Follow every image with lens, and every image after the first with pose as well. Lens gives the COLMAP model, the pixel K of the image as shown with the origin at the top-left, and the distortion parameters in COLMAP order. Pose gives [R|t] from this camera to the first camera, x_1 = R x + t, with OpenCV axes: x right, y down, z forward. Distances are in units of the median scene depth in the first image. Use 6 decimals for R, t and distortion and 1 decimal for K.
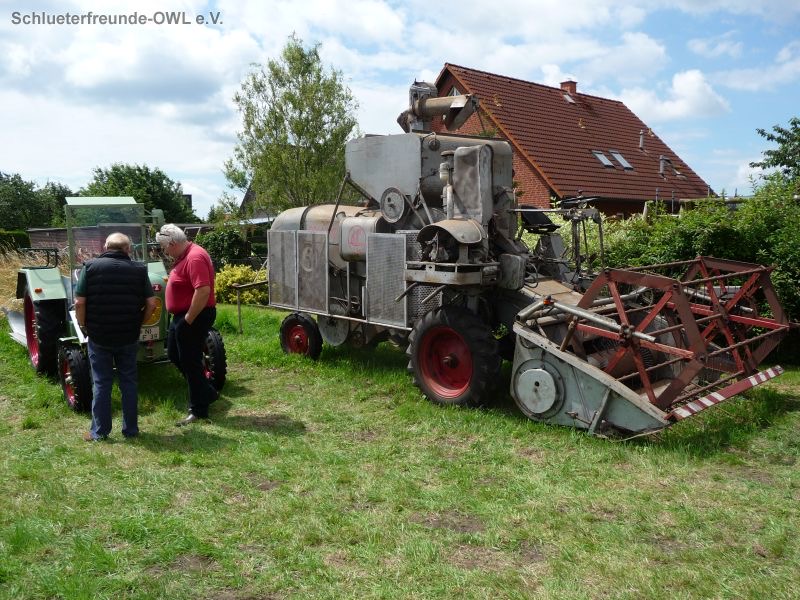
lens RADIAL K [[618.7, 0, 400.0], [0, 618.7, 300.0], [0, 0, 1]] dist [-0.032941, 0.005203]
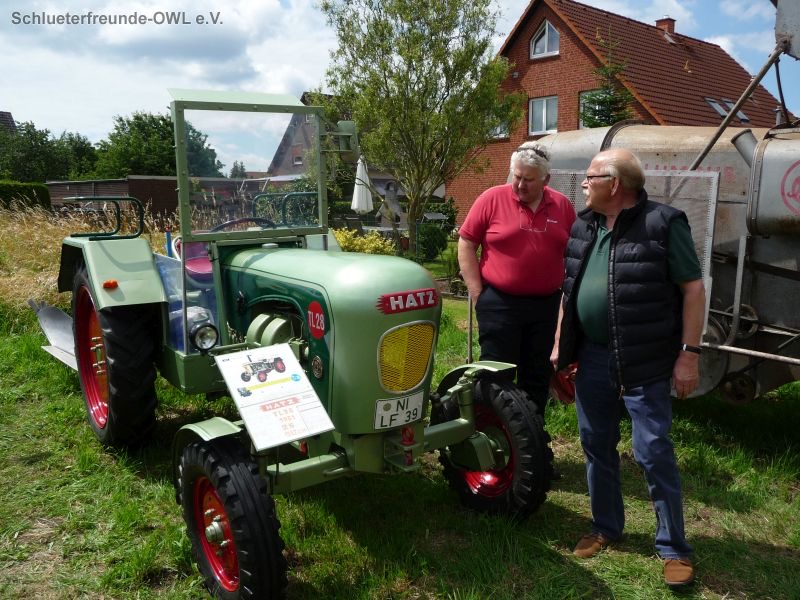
lens RADIAL K [[618.7, 0, 400.0], [0, 618.7, 300.0], [0, 0, 1]] dist [-0.032941, 0.005203]
pose [[0.999652, 0.019422, -0.017854, -0.083877], [-0.018278, 0.997900, 0.062148, -0.008932], [0.019024, -0.061800, 0.997907, 0.123797]]
